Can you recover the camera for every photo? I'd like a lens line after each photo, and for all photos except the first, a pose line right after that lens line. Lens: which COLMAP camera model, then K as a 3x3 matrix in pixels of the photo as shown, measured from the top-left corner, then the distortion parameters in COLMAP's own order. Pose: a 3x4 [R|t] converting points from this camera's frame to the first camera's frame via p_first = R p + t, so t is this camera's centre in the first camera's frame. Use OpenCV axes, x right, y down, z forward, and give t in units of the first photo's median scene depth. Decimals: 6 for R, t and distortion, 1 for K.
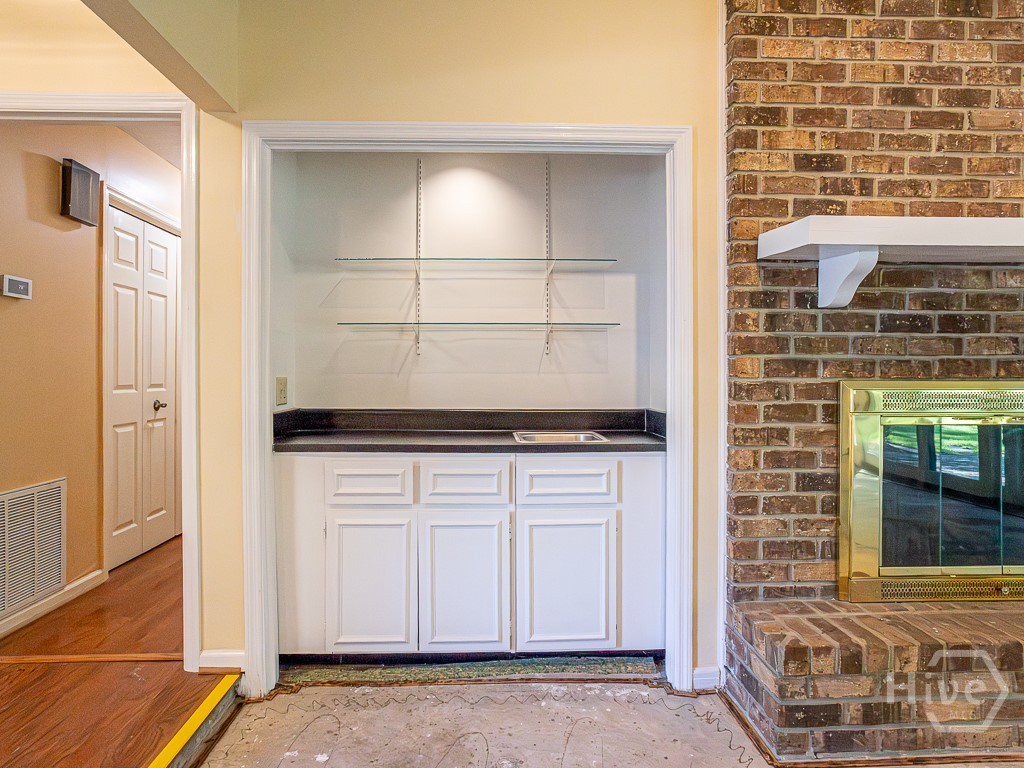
lens RADIAL K [[569.2, 0, 512.0], [0, 569.2, 384.0], [0, 0, 1]] dist [-0.066526, 0.045864]
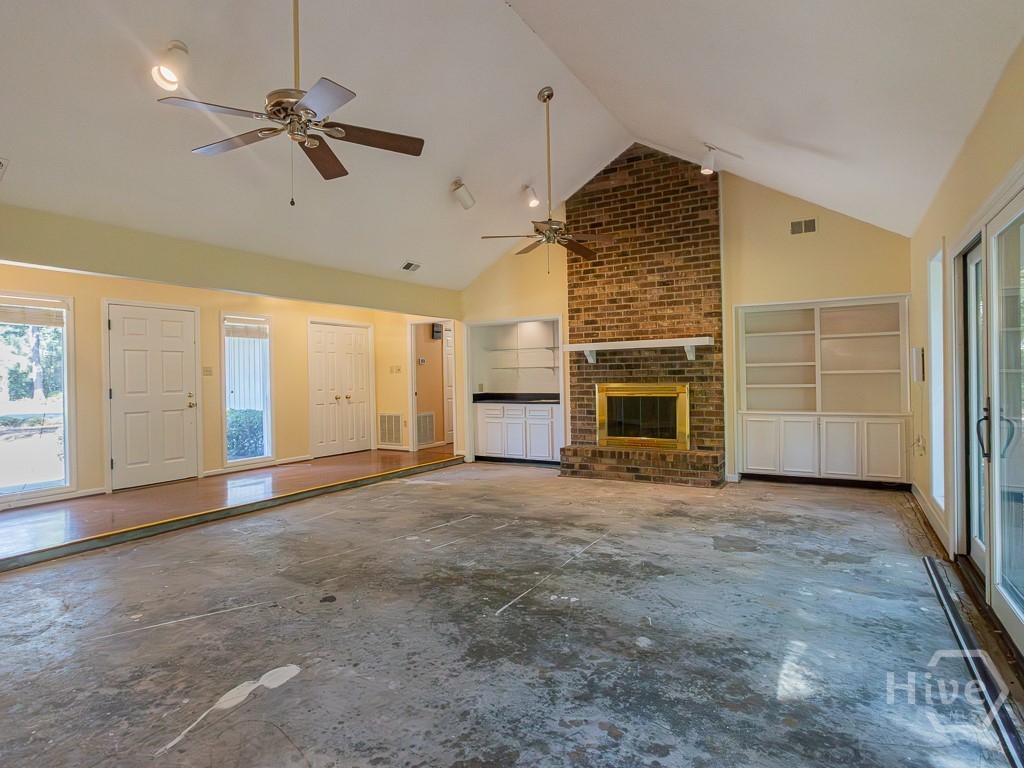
lens RADIAL K [[569.2, 0, 512.0], [0, 569.2, 384.0], [0, 0, 1]] dist [-0.066526, 0.045864]
pose [[0.831078, -0.010386, -0.556060, 2.132336], [0.015223, 0.999876, 0.004076, -0.027161], [0.555948, -0.011852, 0.831132, -2.279269]]
